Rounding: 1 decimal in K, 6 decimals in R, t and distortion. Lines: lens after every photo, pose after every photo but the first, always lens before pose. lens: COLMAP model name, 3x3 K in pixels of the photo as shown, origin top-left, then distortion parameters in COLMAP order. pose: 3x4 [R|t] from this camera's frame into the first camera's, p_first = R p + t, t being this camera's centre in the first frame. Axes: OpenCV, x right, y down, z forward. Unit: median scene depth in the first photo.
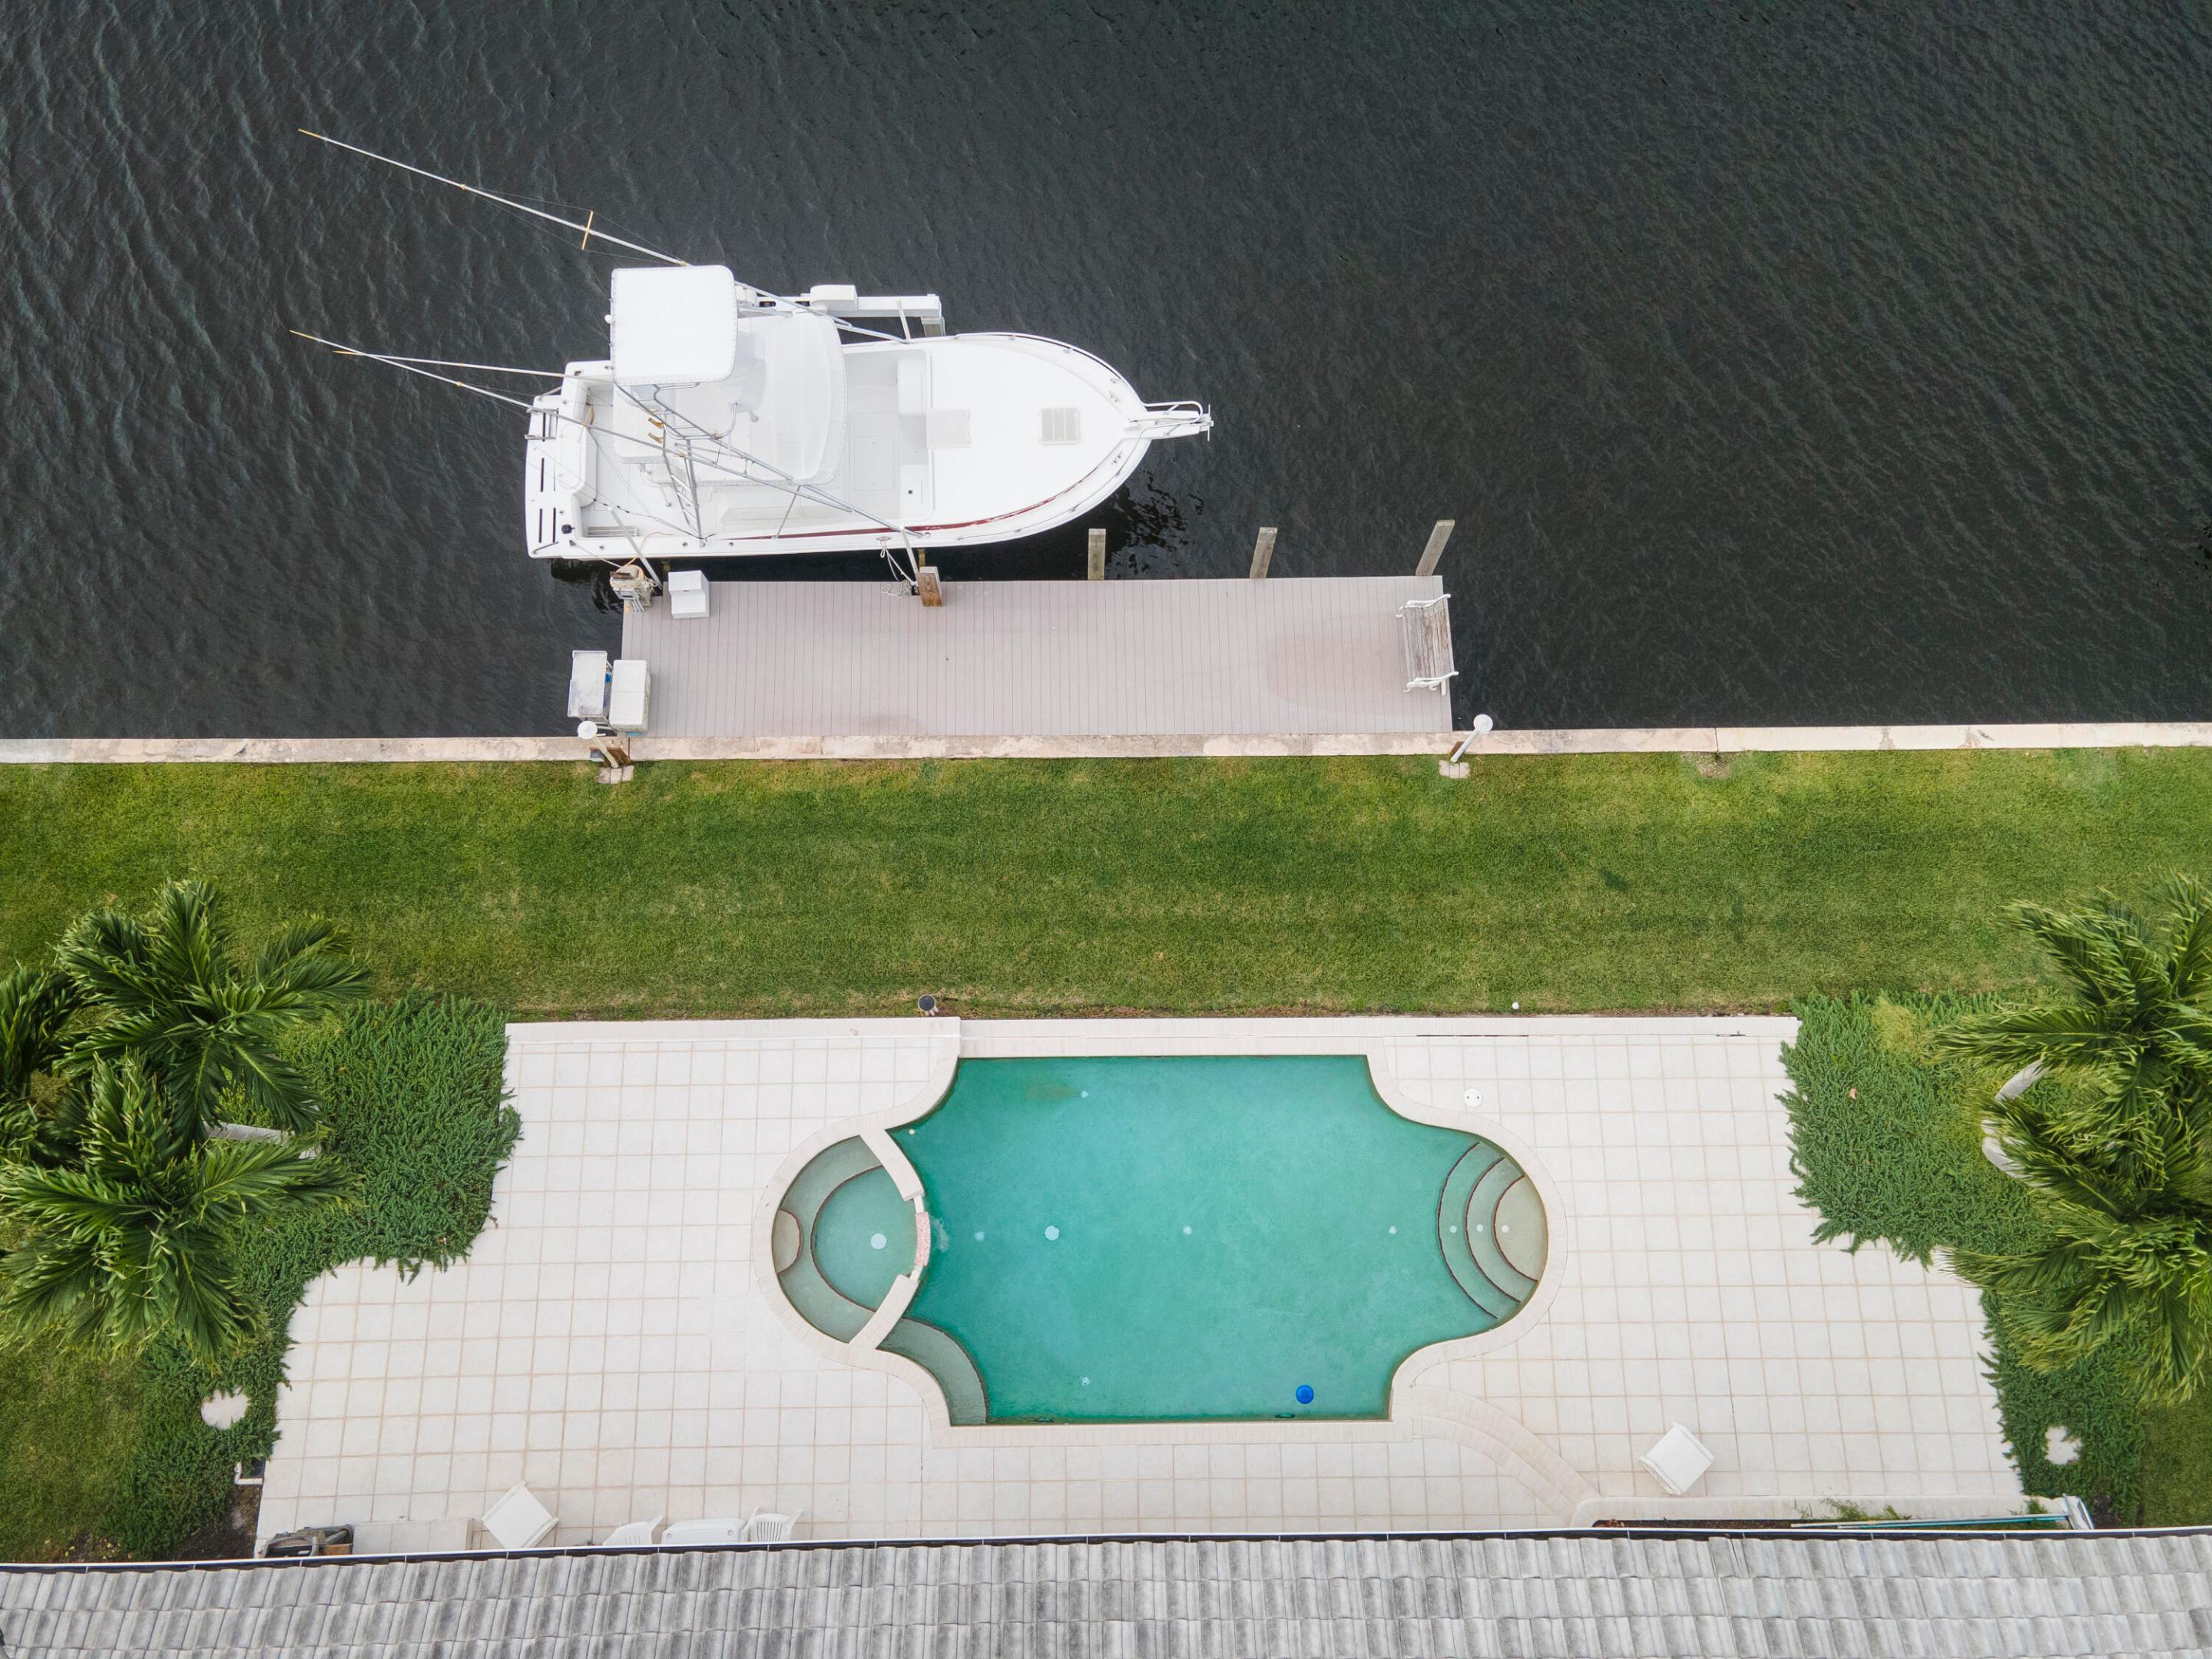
lens RADIAL K [[1624.5, 0, 1100.3], [0, 1624.5, 830.7], [0, 0, 1]] dist [0.028260, 0.049466]
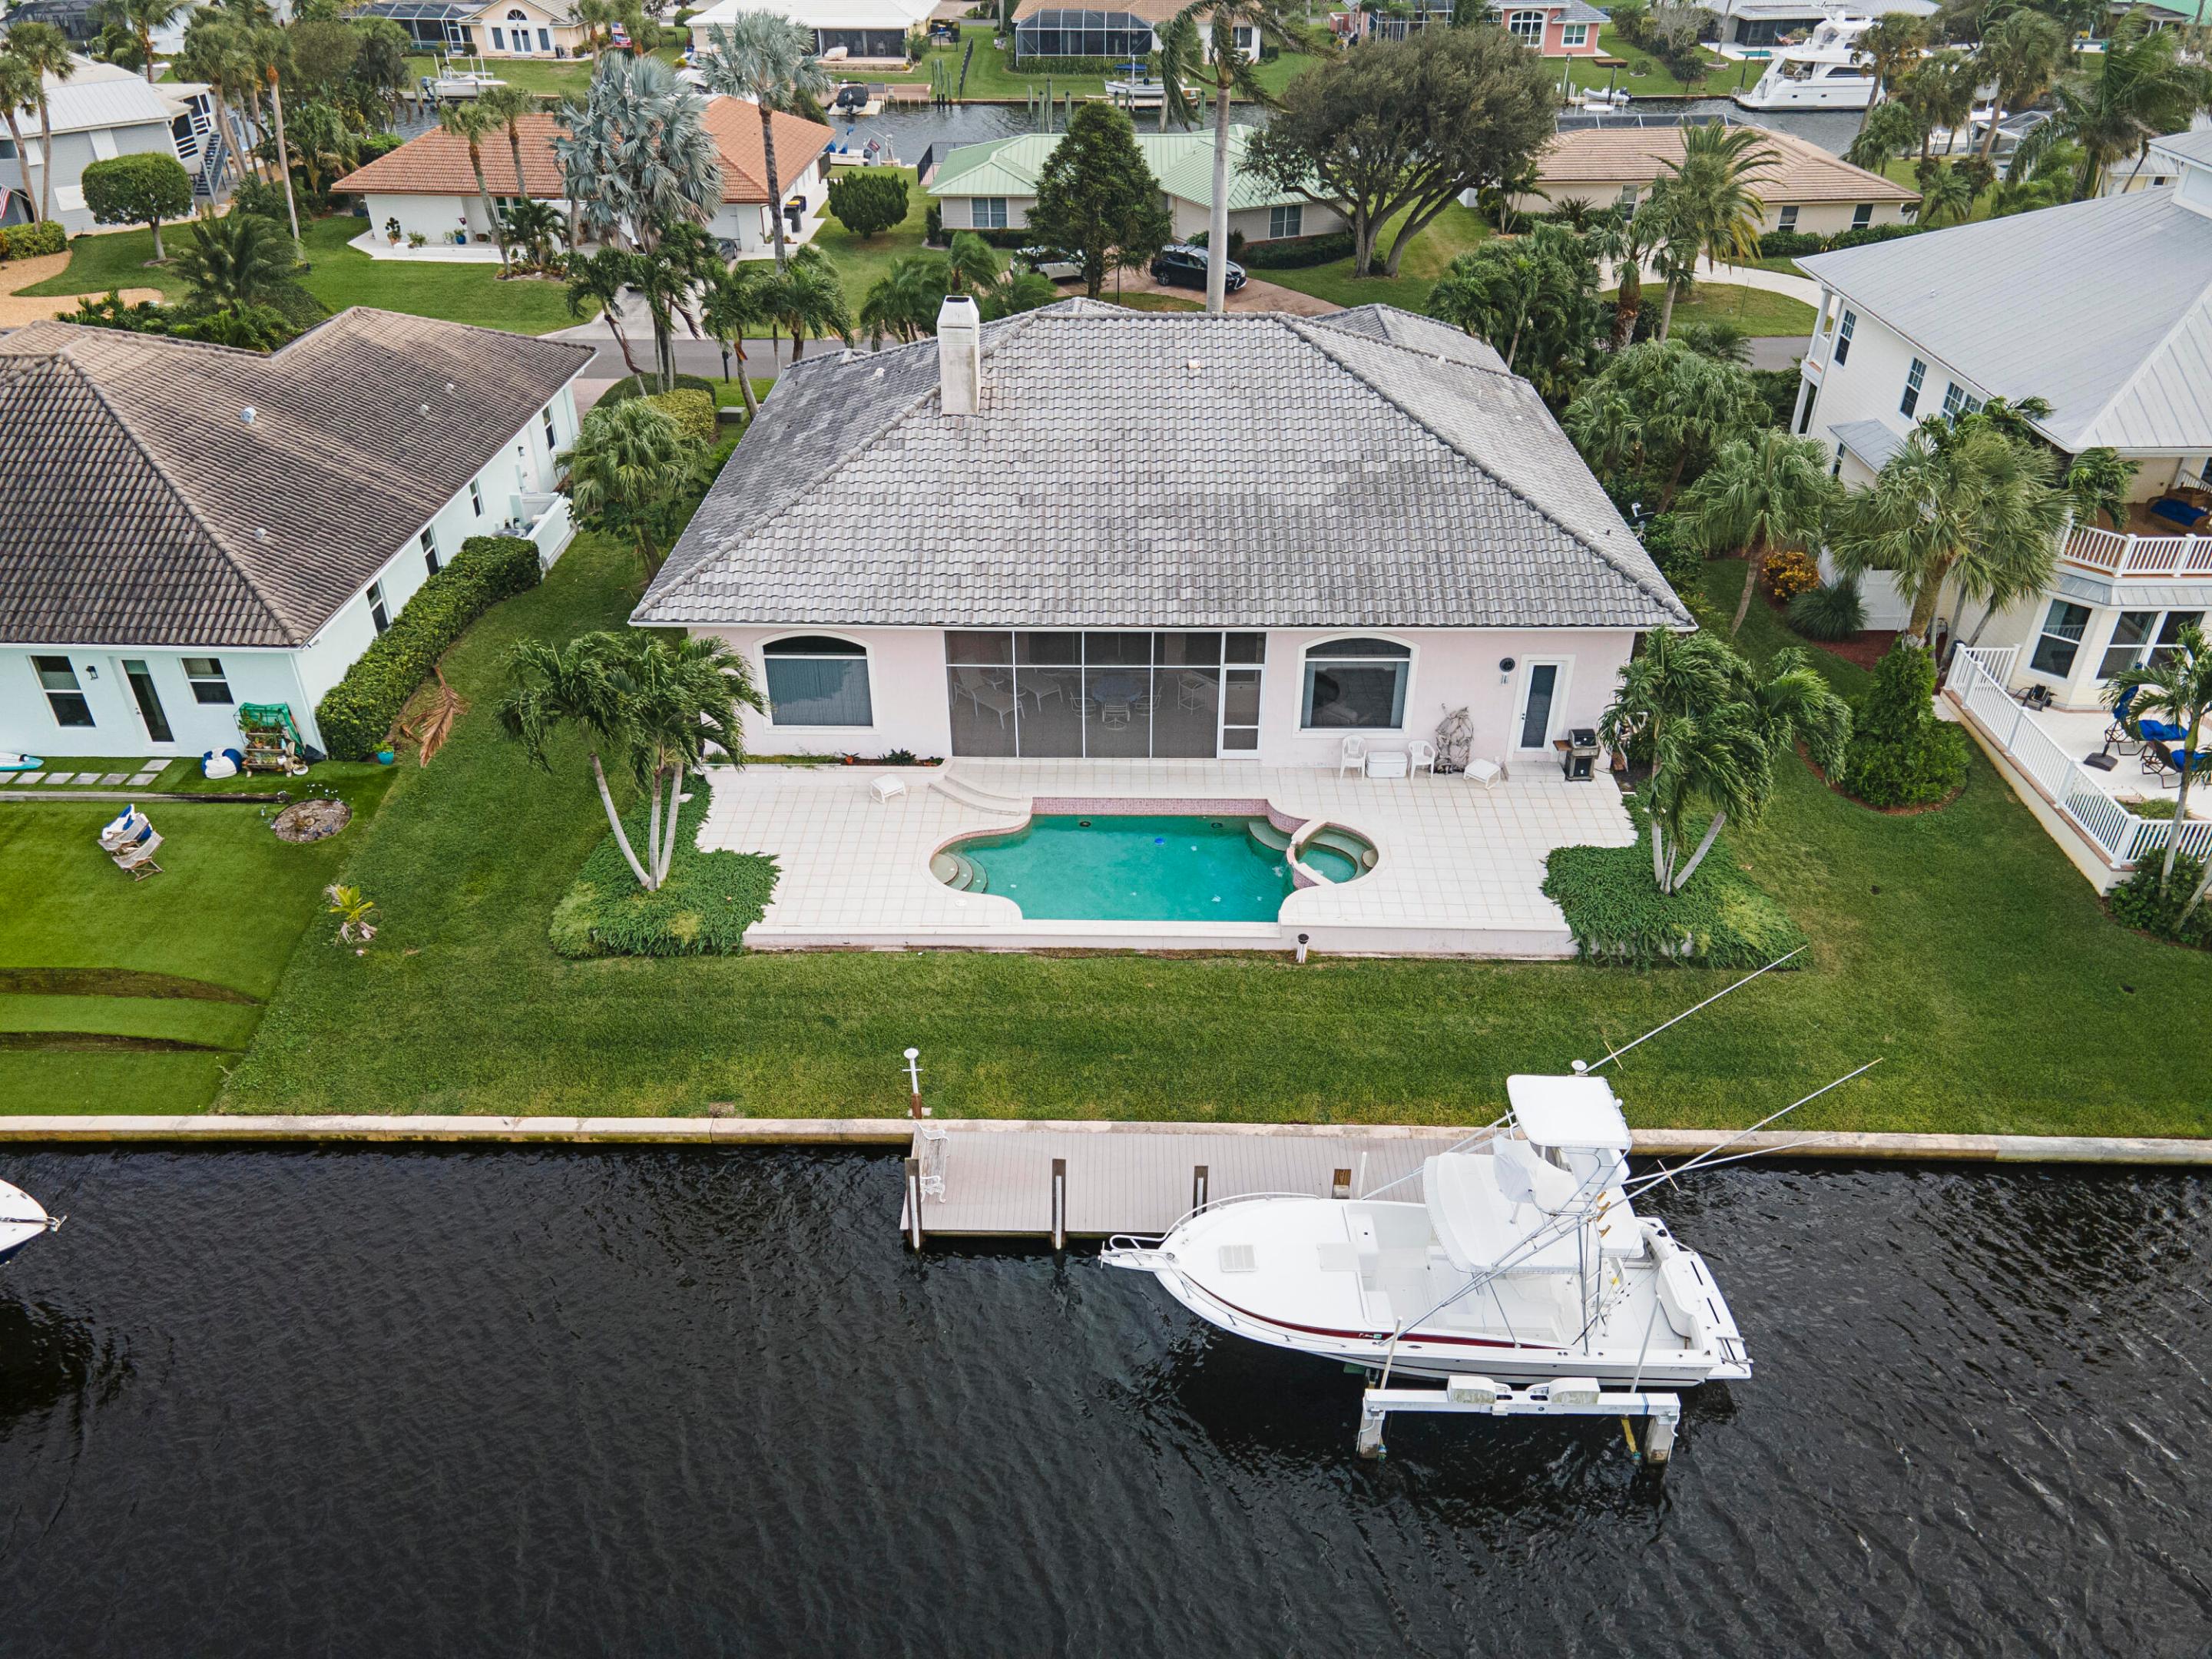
lens RADIAL K [[1624.5, 0, 1100.3], [0, 1624.5, 830.7], [0, 0, 1]] dist [0.028260, 0.049466]
pose [[-0.999513, -0.024173, 0.019759, 0.057559], [0.026086, -0.298855, 0.953942, -1.322827], [-0.017154, 0.953992, 0.299340, 0.429833]]
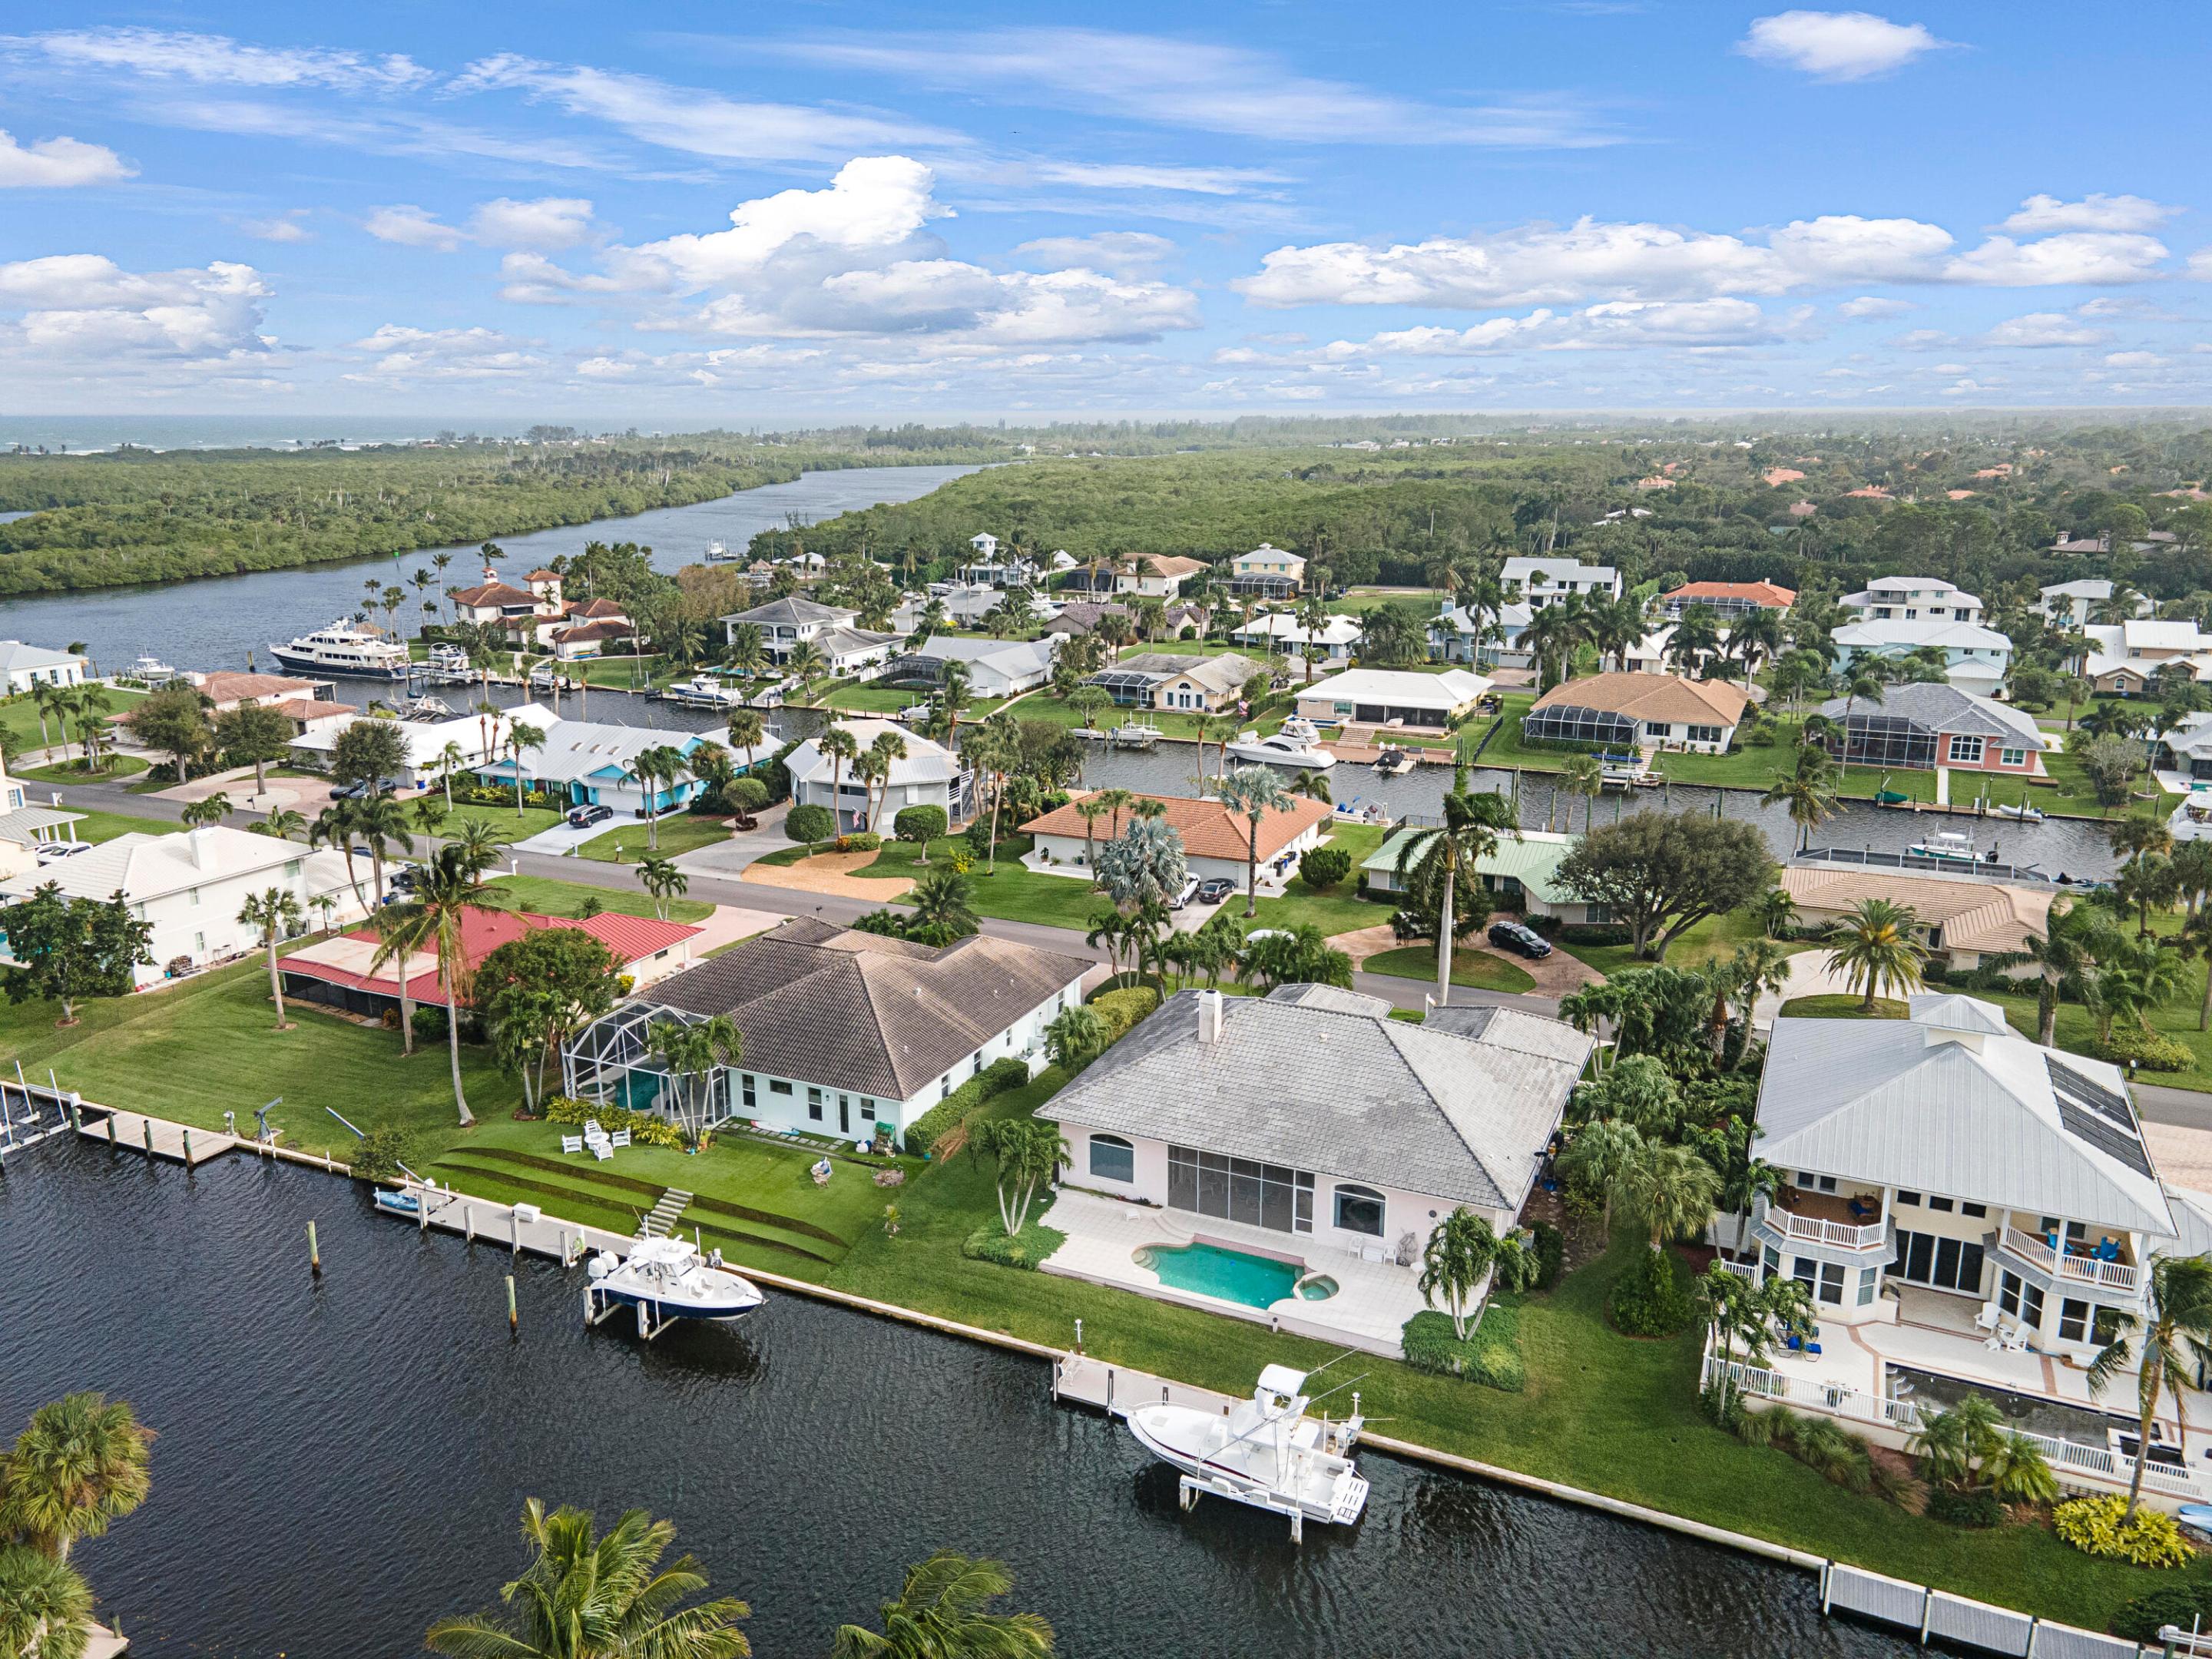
lens RADIAL K [[1624.5, 0, 1100.3], [0, 1624.5, 830.7], [0, 0, 1]] dist [0.028260, 0.049466]
pose [[-0.902104, -0.121246, 0.414135, -1.012503], [0.414510, 0.023312, 0.909746, -2.996477], [-0.119958, 0.992349, 0.029227, -0.033391]]
